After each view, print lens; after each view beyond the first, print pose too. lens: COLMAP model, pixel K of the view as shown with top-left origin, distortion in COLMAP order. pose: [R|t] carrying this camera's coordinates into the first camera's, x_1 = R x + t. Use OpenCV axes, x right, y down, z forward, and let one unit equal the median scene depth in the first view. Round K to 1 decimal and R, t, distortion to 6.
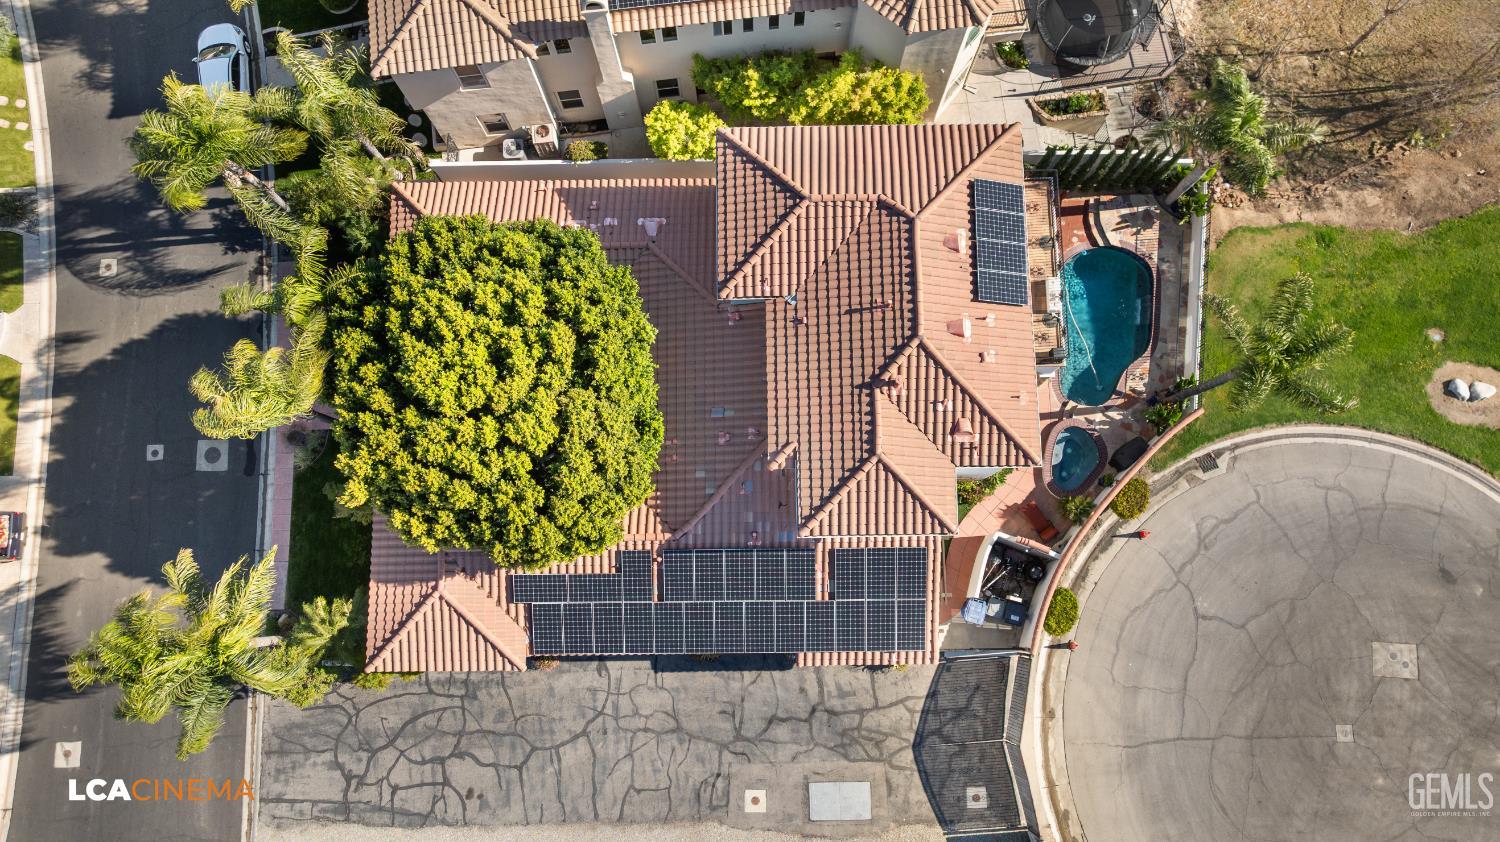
lens RADIAL K [[1044.3, 0, 750.0], [0, 1044.3, 421.0], [0, 0, 1]] dist [-0.025373, -0.000784]
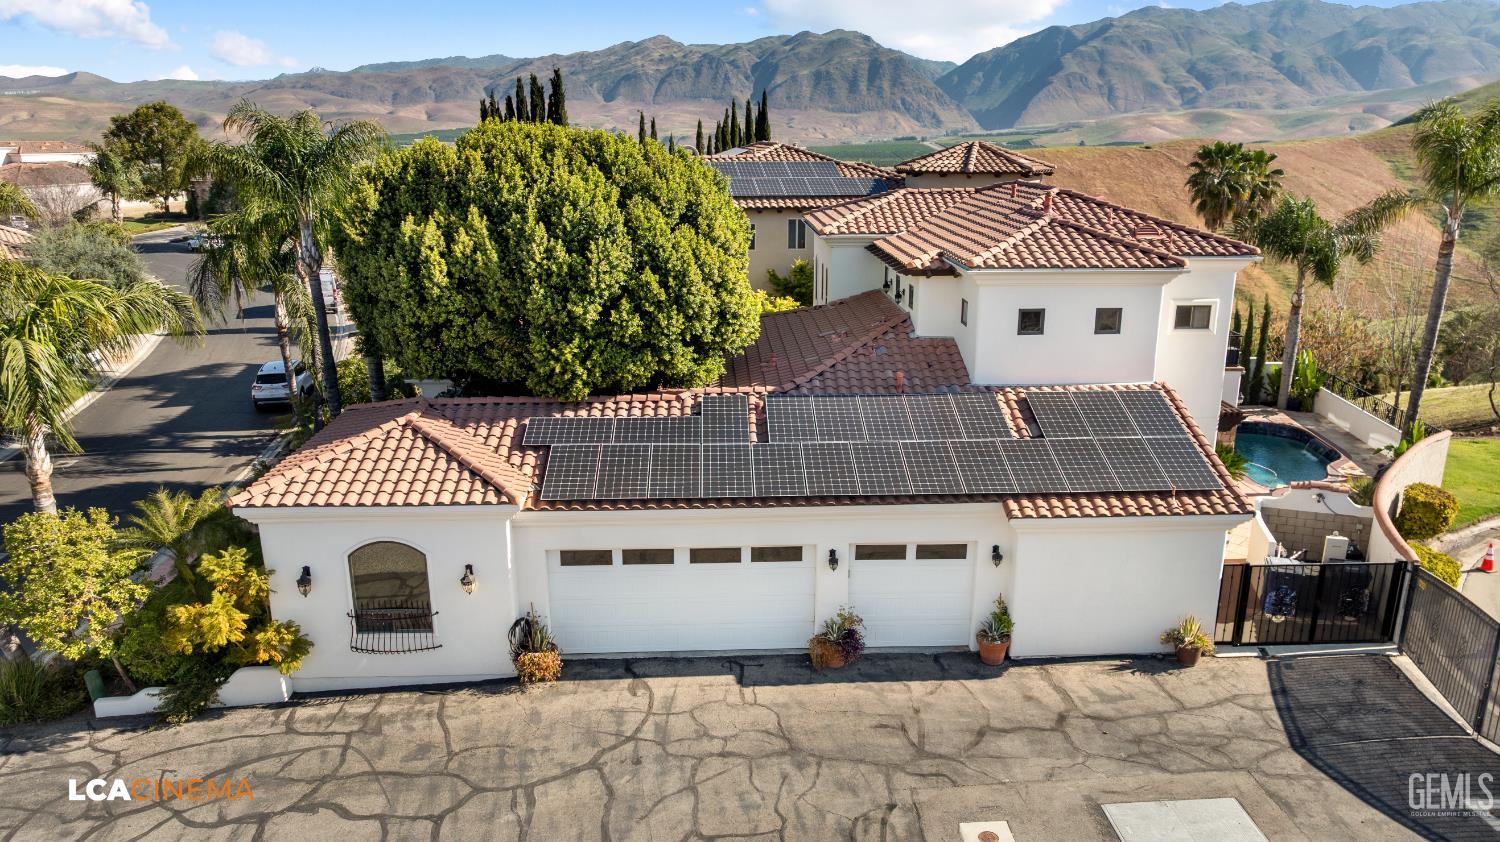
lens RADIAL K [[1044.3, 0, 750.0], [0, 1044.3, 421.0], [0, 0, 1]] dist [-0.025373, -0.000784]
pose [[0.999646, -0.004748, 0.026195, -0.100061], [0.025517, 0.451417, -0.891948, 0.651922], [-0.007590, 0.892301, 0.451378, 0.650727]]
